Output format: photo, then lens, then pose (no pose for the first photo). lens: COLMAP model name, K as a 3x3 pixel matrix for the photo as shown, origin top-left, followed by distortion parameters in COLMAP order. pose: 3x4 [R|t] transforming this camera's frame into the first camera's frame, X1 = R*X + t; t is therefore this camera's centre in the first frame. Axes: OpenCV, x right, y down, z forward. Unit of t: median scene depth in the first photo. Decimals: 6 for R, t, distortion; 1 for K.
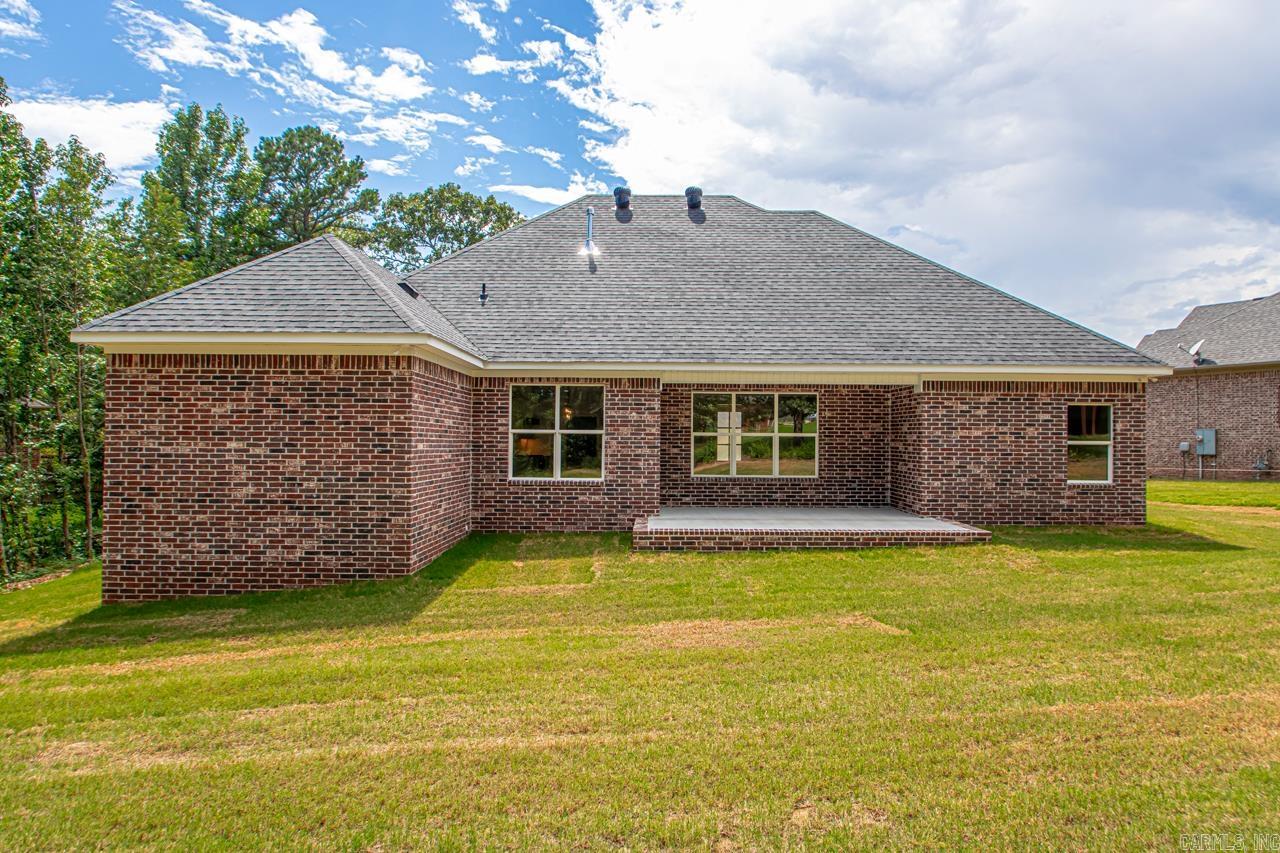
lens RADIAL K [[735.5, 0, 637.1], [0, 735.5, 451.7], [0, 0, 1]] dist [0.000654, -0.018010]
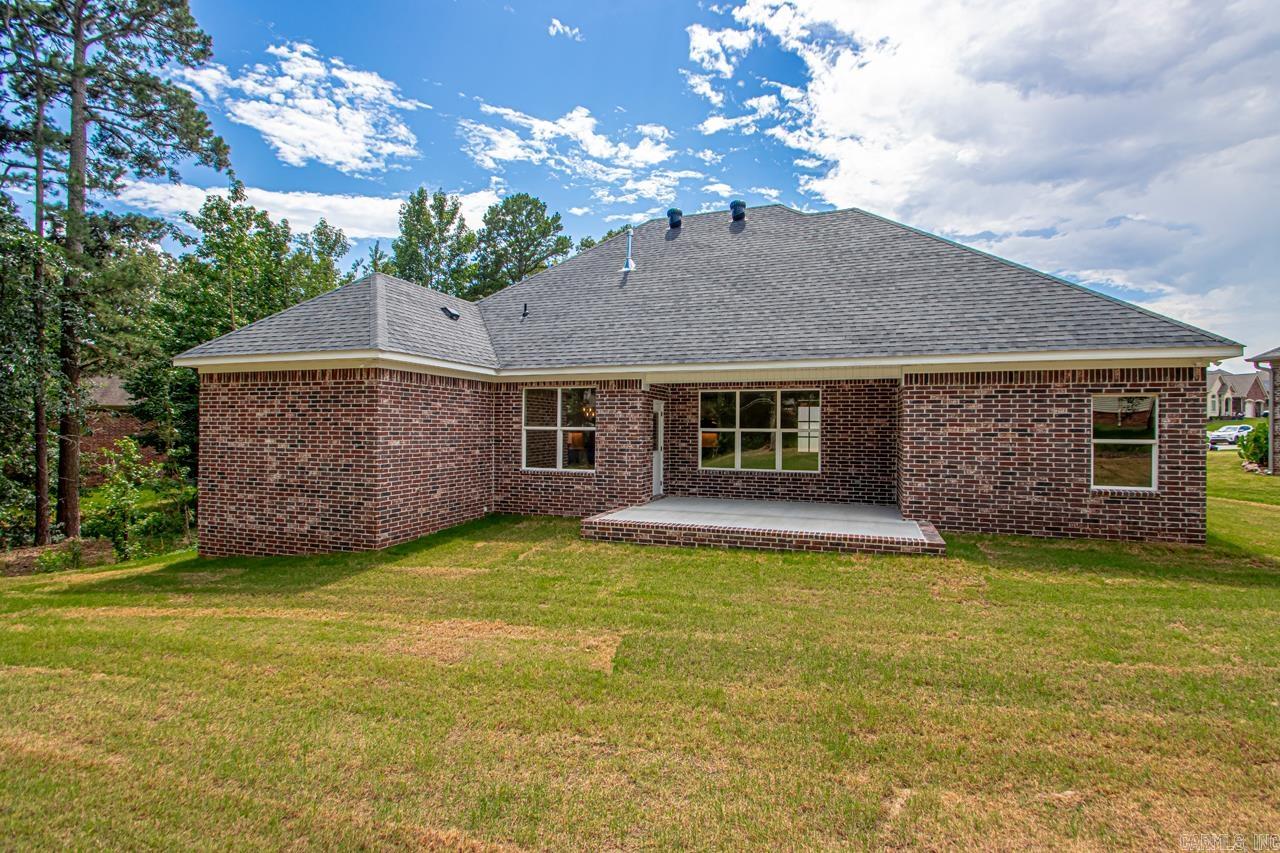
lens RADIAL K [[589.9, 0, 652.2], [0, 589.9, 439.8], [0, 0, 1]] dist [0.032601, -0.020402]
pose [[0.942924, 0.005937, -0.332956, 0.335896], [-0.004448, 0.999976, 0.005233, -0.015173], [0.332979, -0.003453, 0.942928, 0.179969]]
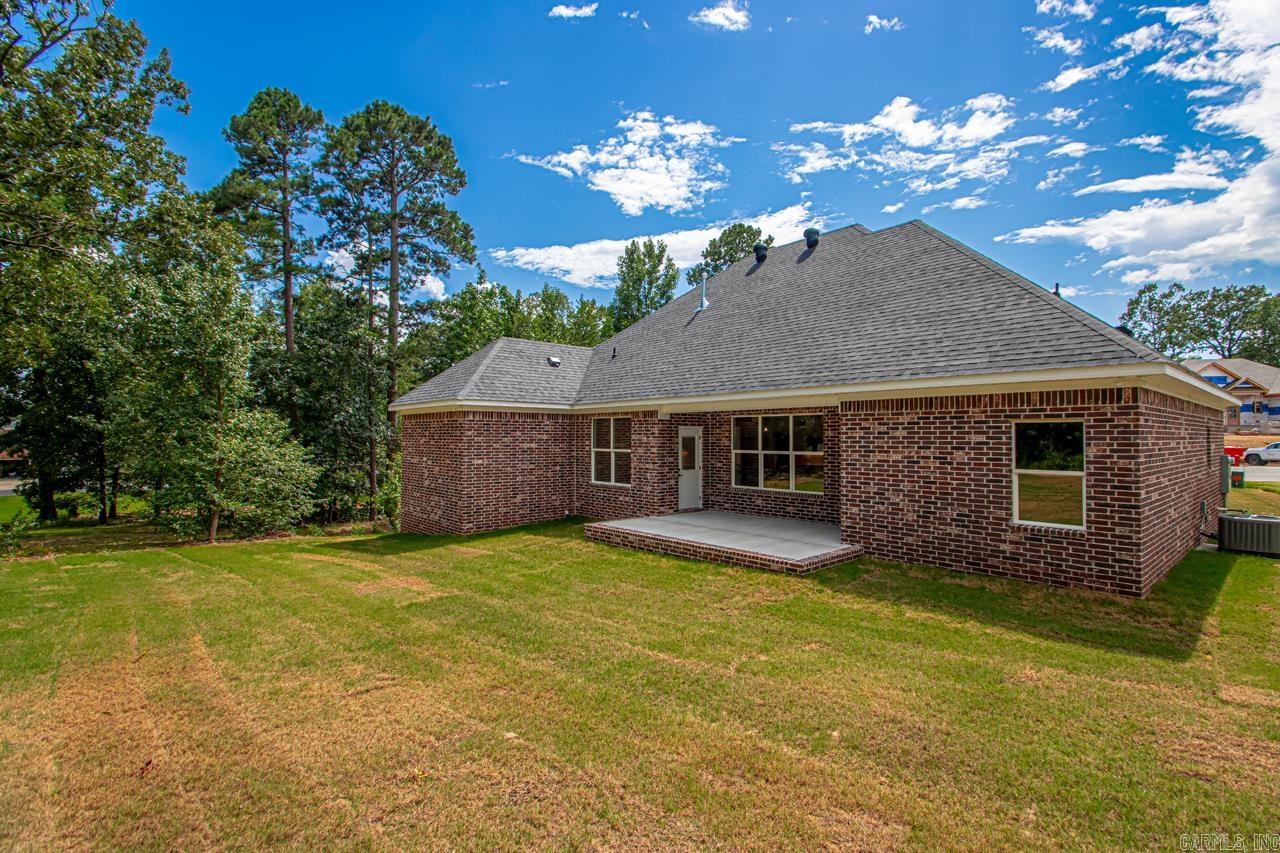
lens RADIAL K [[589.9, 0, 652.2], [0, 589.9, 439.8], [0, 0, 1]] dist [0.032601, -0.020402]
pose [[0.670643, -0.003410, -0.741773, 0.796077], [-0.007662, 0.999904, -0.011524, -0.035398], [0.741741, 0.013412, 0.670552, 0.293953]]
